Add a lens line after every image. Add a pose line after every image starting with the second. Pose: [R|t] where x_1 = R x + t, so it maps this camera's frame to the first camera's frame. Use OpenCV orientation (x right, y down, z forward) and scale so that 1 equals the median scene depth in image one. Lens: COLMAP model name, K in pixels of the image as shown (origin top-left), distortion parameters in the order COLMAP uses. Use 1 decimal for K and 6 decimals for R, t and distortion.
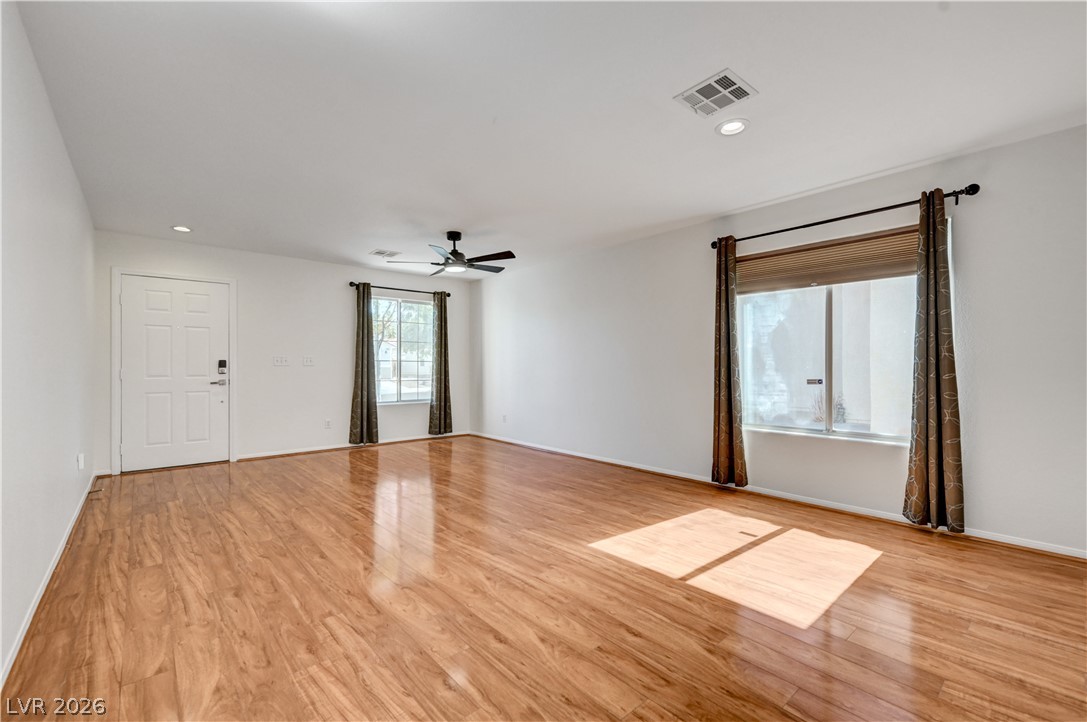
lens RADIAL K [[477.7, 0, 547.8], [0, 477.7, 366.0], [0, 0, 1]] dist [-0.001891, 0.000570]
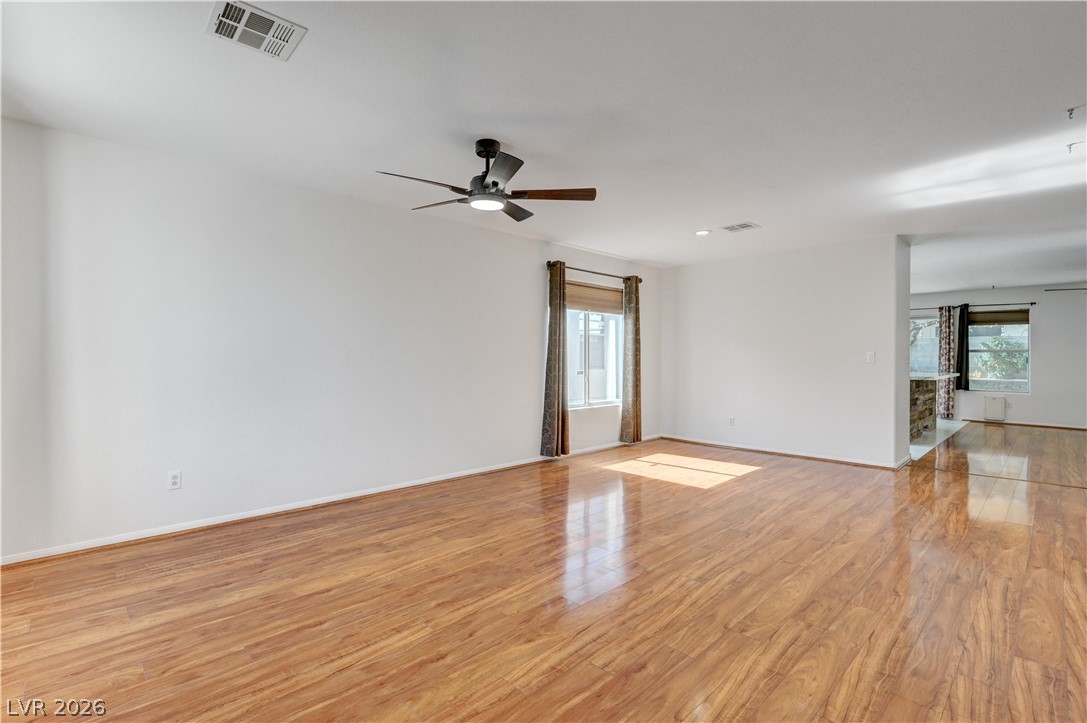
lens RADIAL K [[512.5, 0, 546.4], [0, 512.5, 350.8], [0, 0, 1]] dist [0.000160, 0.000851]
pose [[-0.079606, 0.012459, 0.996749, -1.481064], [-0.010442, 0.999857, -0.013331, -0.020007], [-0.996772, -0.011470, -0.079464, 1.716189]]
